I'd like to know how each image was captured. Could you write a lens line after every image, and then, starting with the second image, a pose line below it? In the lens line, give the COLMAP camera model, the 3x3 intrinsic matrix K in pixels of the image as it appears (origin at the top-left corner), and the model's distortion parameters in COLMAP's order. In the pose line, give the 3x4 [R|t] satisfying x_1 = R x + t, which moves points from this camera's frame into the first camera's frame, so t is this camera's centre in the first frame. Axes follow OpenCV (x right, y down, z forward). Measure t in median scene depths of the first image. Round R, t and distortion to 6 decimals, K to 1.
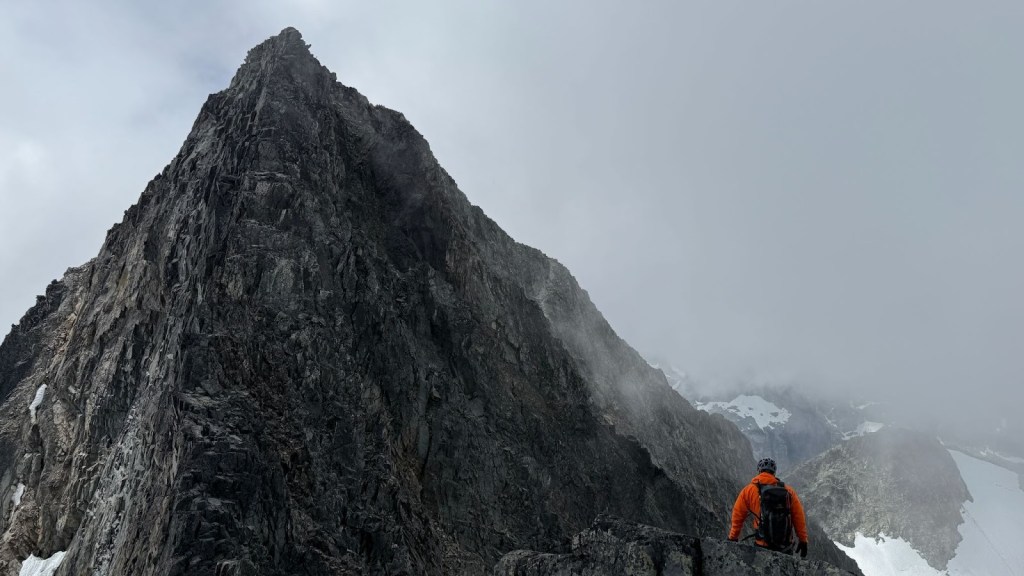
lens RADIAL K [[680.1, 0, 510.9], [0, 680.1, 303.5], [0, 0, 1]] dist [0.046558, -0.000874]
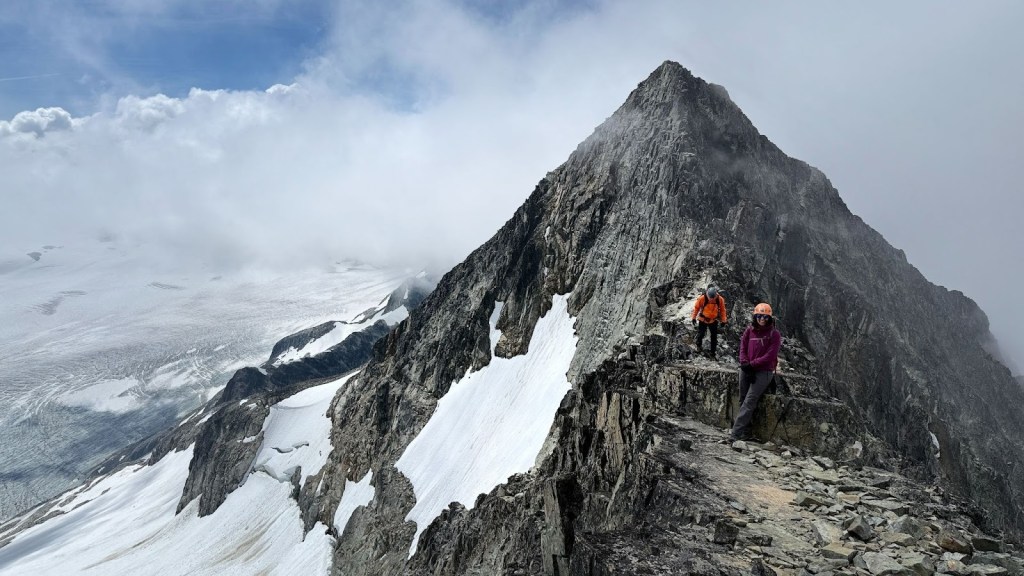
lens RADIAL K [[680.1, 0, 510.9], [0, 680.1, 303.5], [0, 0, 1]] dist [0.046558, -0.000874]
pose [[0.922927, 0.095787, -0.372869, 0.062865], [-0.032305, 0.984405, 0.172923, -0.016130], [0.383618, -0.147550, 0.911628, -1.156490]]
